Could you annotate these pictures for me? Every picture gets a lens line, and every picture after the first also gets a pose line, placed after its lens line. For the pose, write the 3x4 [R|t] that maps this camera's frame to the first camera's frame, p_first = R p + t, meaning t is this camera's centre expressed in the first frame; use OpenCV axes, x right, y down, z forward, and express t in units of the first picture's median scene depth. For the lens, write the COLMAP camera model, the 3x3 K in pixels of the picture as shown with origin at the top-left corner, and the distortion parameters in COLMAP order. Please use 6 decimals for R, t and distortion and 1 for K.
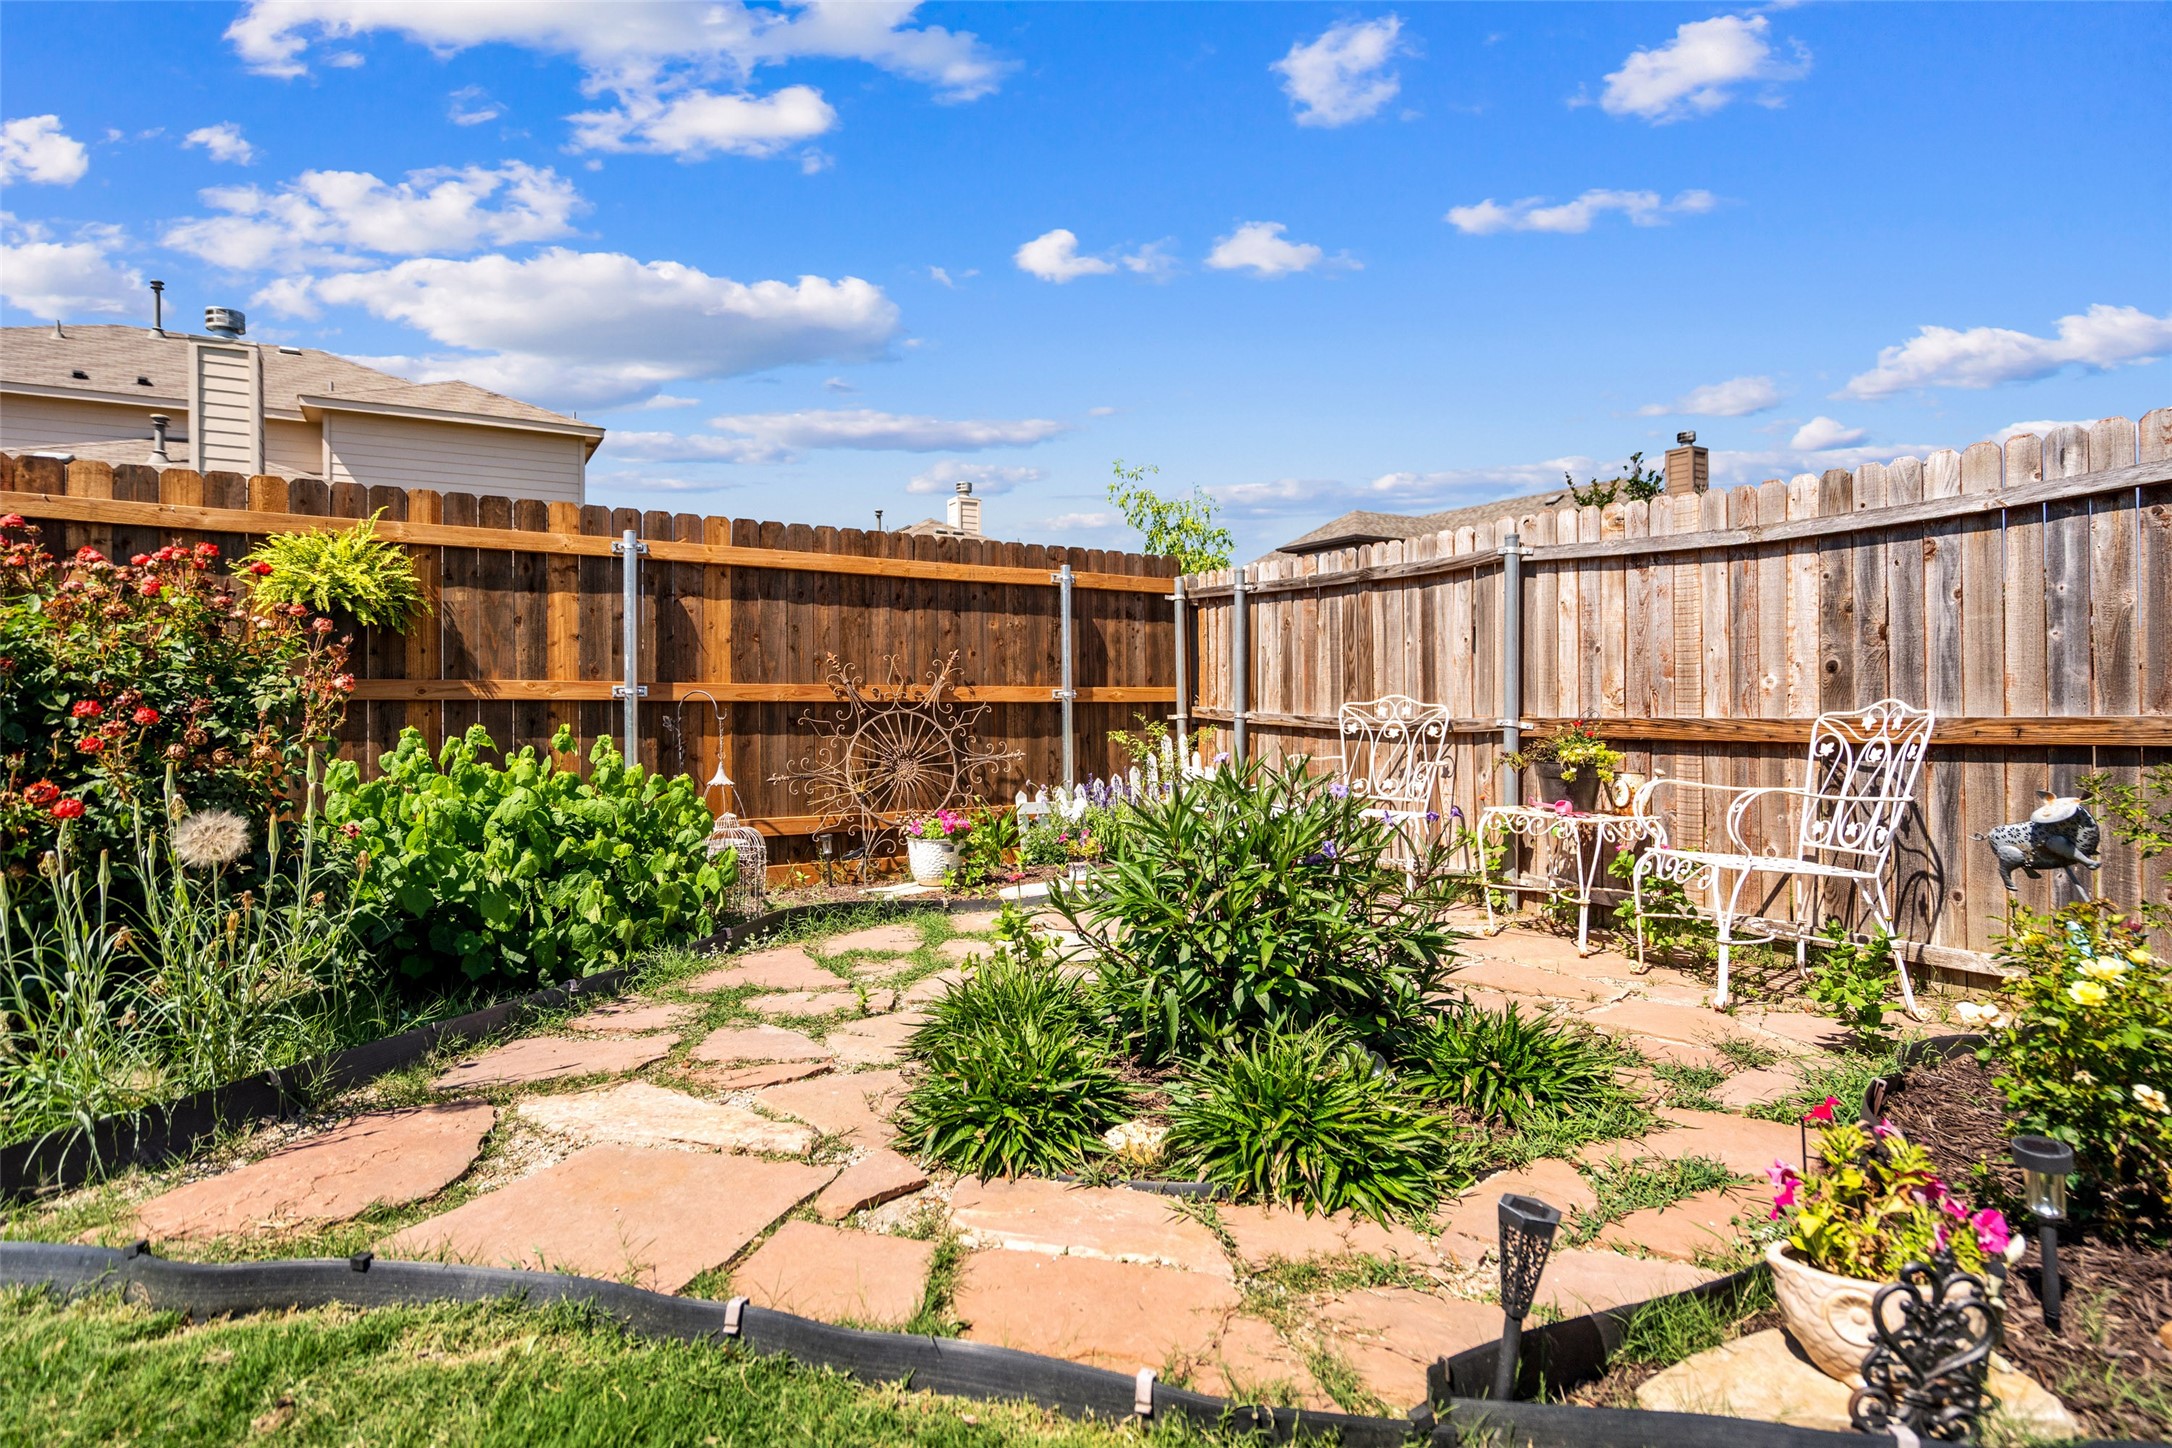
lens RADIAL K [[1086.4, 0, 1081.8], [0, 1086.4, 703.5], [0, 0, 1]] dist [0.001446, -0.000078]
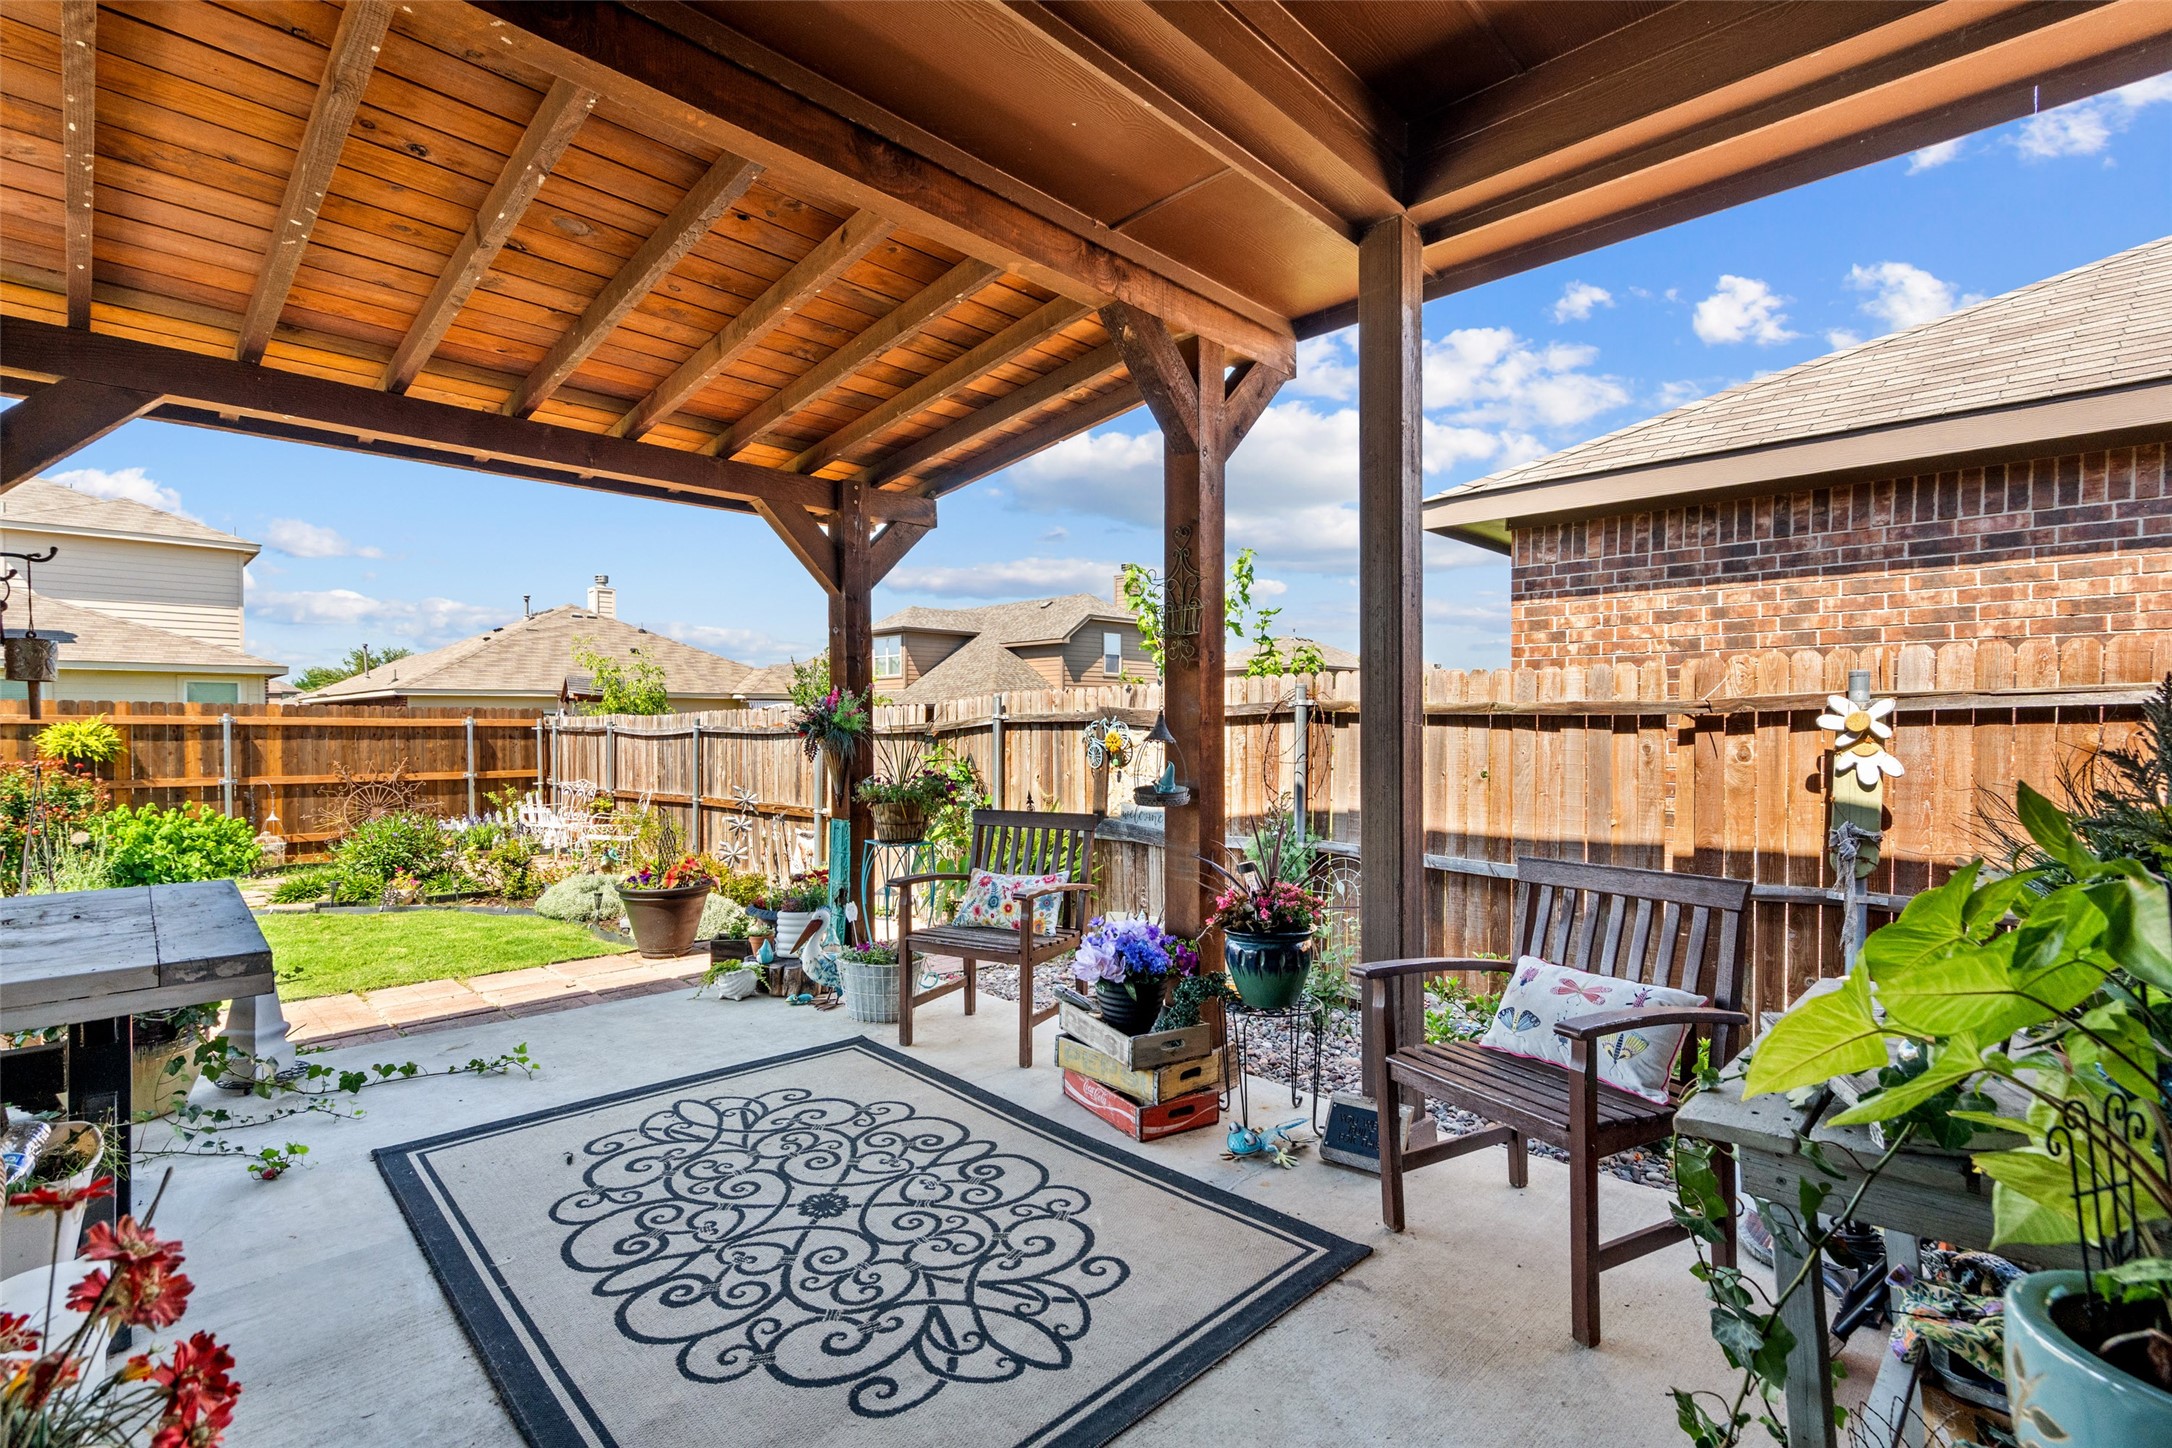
lens RADIAL K [[981.8, 0, 1077.2], [0, 981.8, 738.4], [0, 0, 1]] dist [-0.004062, 0.001891]
pose [[0.967697, -0.001425, 0.252113, 0.841116], [-0.000605, 0.999968, 0.007975, -0.124396], [-0.252116, -0.007870, 0.967665, -1.537551]]
